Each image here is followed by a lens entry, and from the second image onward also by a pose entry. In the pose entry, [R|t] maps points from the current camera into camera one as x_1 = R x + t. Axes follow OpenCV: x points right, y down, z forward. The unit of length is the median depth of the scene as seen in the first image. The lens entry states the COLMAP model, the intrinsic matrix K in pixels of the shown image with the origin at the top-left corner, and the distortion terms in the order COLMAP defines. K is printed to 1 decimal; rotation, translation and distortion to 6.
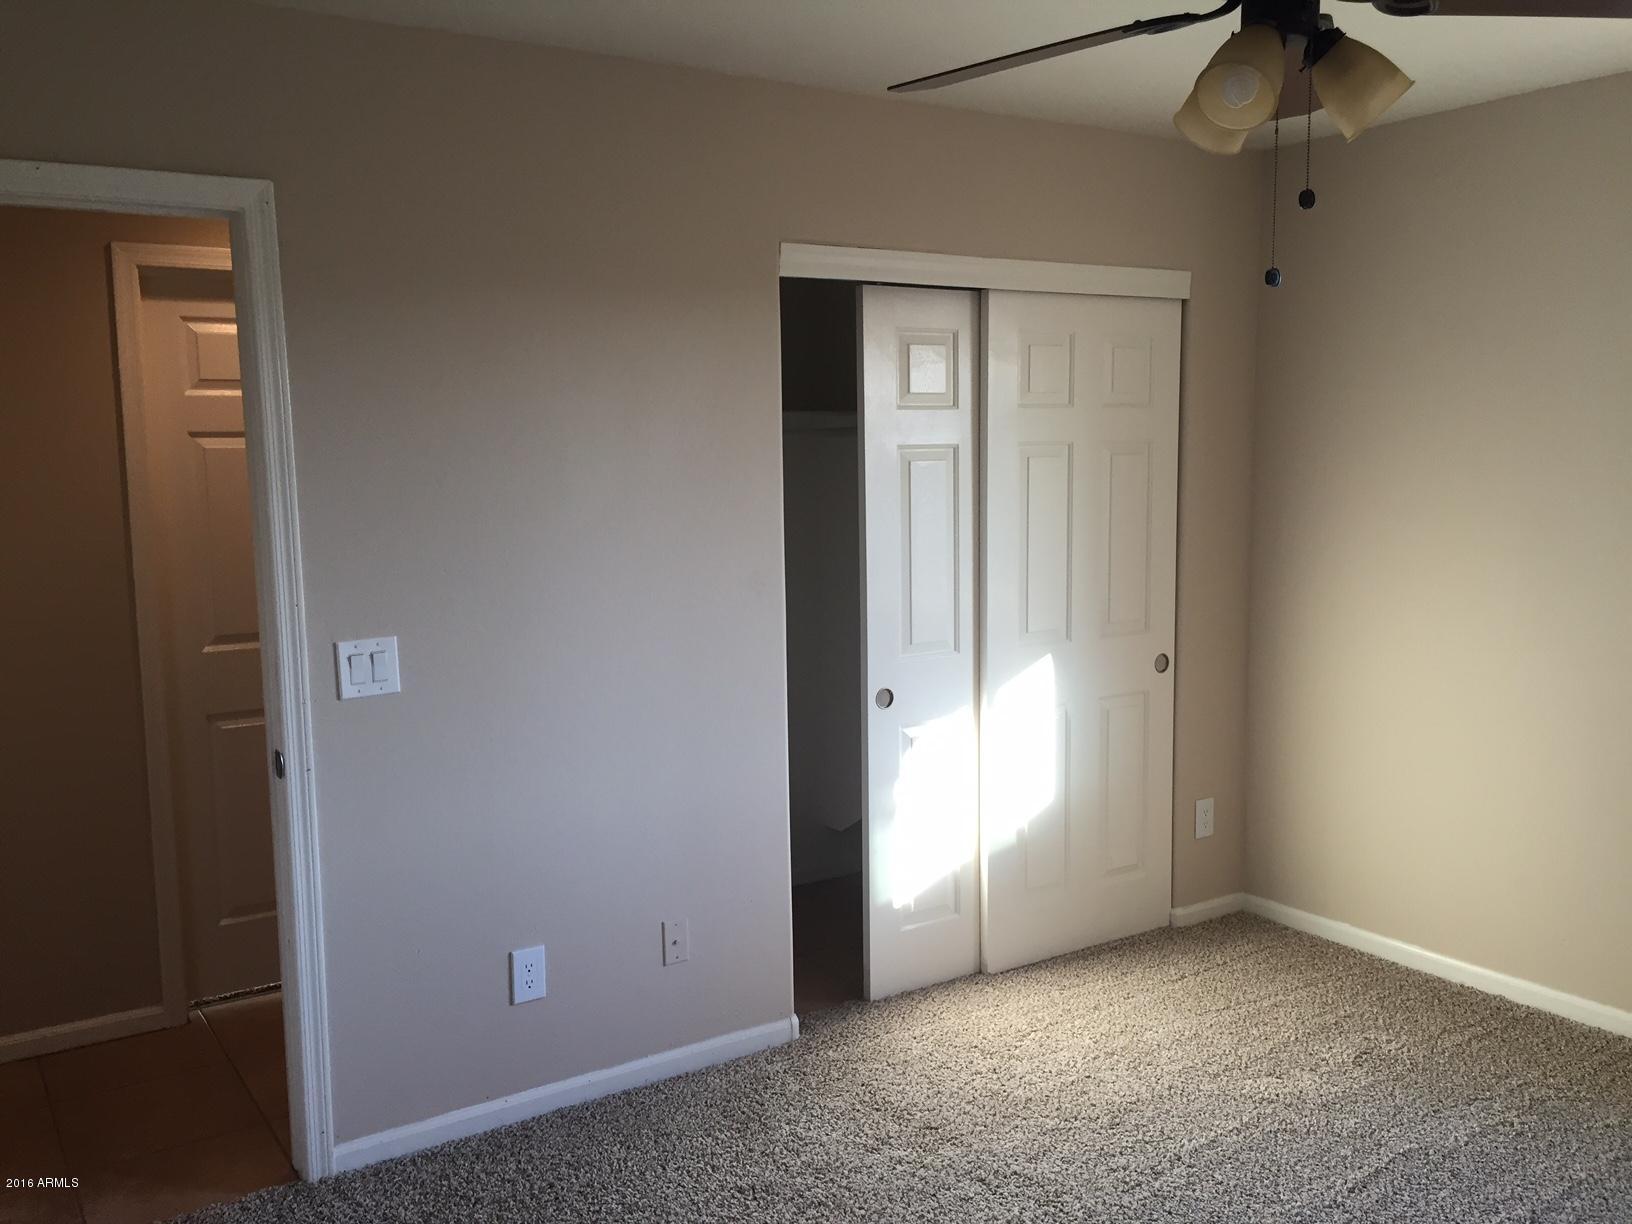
lens RADIAL K [[1412.8, 0, 809.4], [0, 1412.8, 614.0], [0, 0, 1]] dist [0.084089, -0.119001]
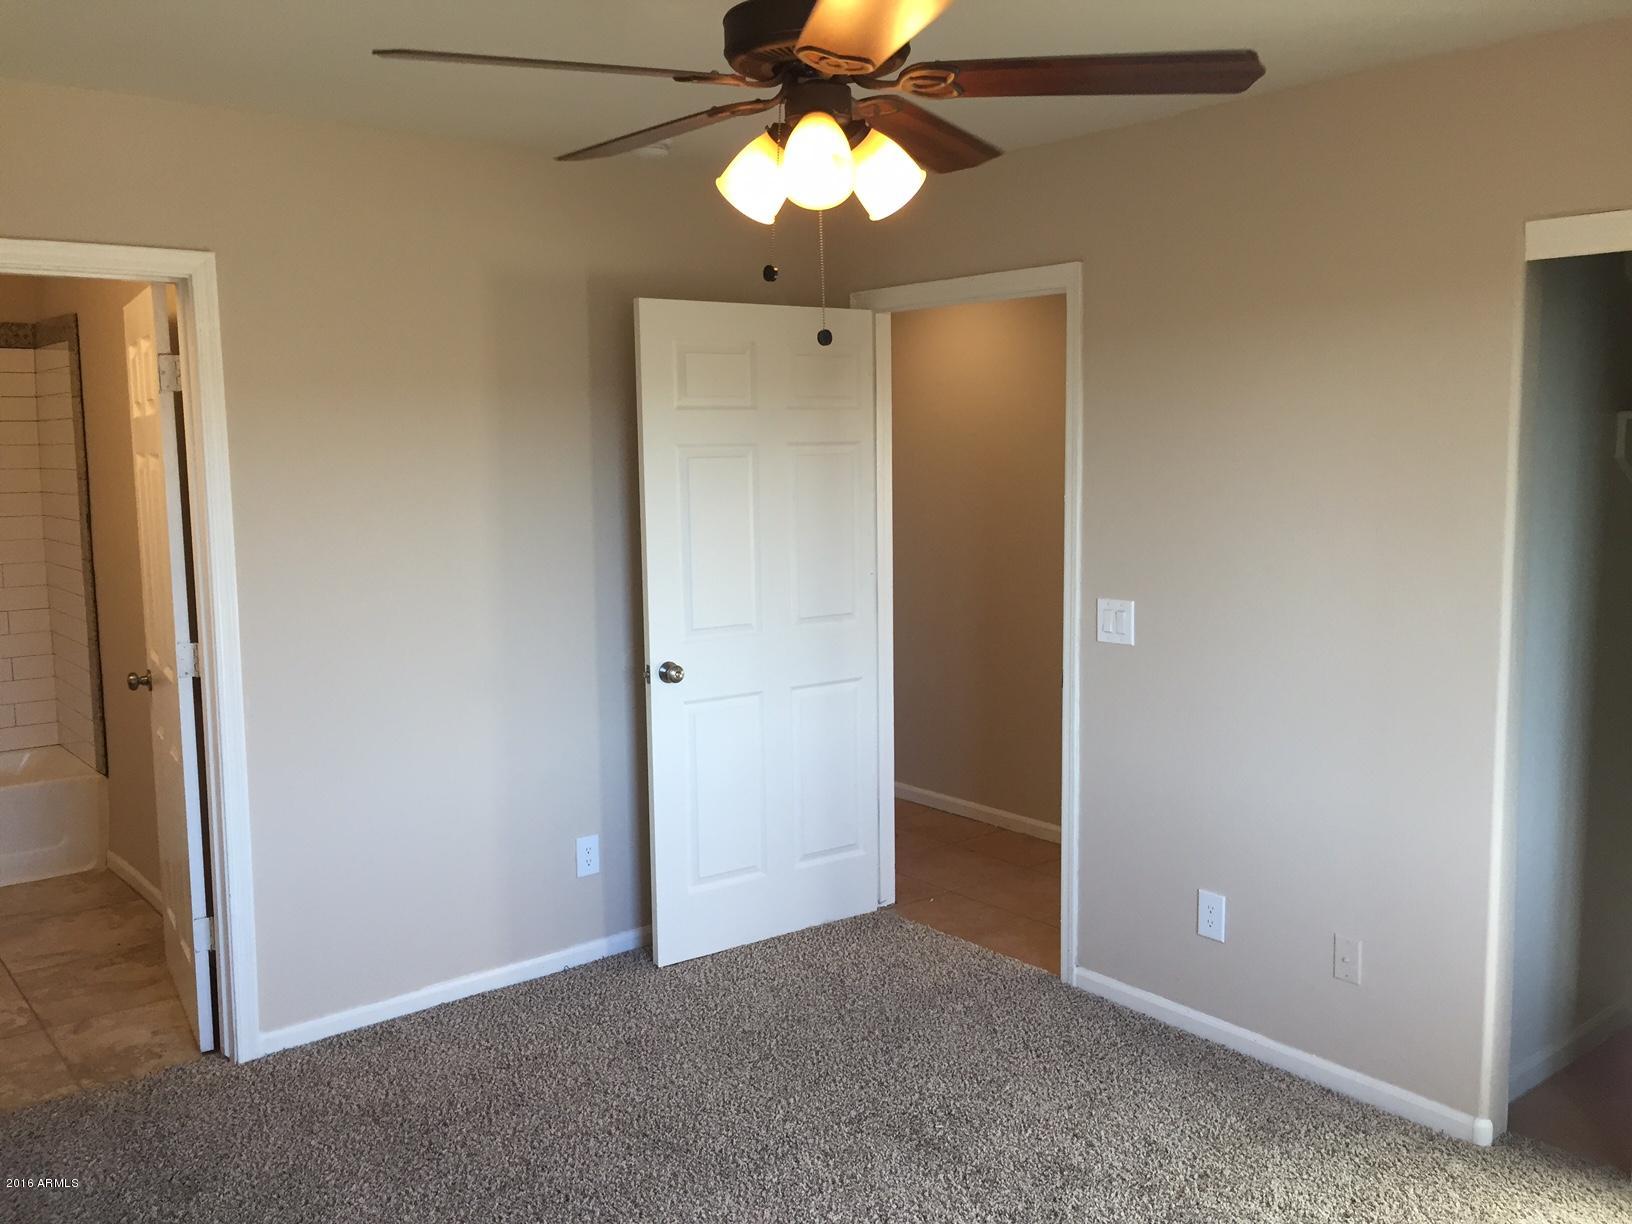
lens RADIAL K [[1412.8, 0, 816.4], [0, 1412.8, 611.3], [0, 0, 1]] dist [0.084089, -0.119001]
pose [[0.094579, 0.137533, -0.985971, 0.868195], [-0.114011, 0.985391, 0.126515, -0.096315], [0.988967, 0.100446, 0.108877, 0.536808]]
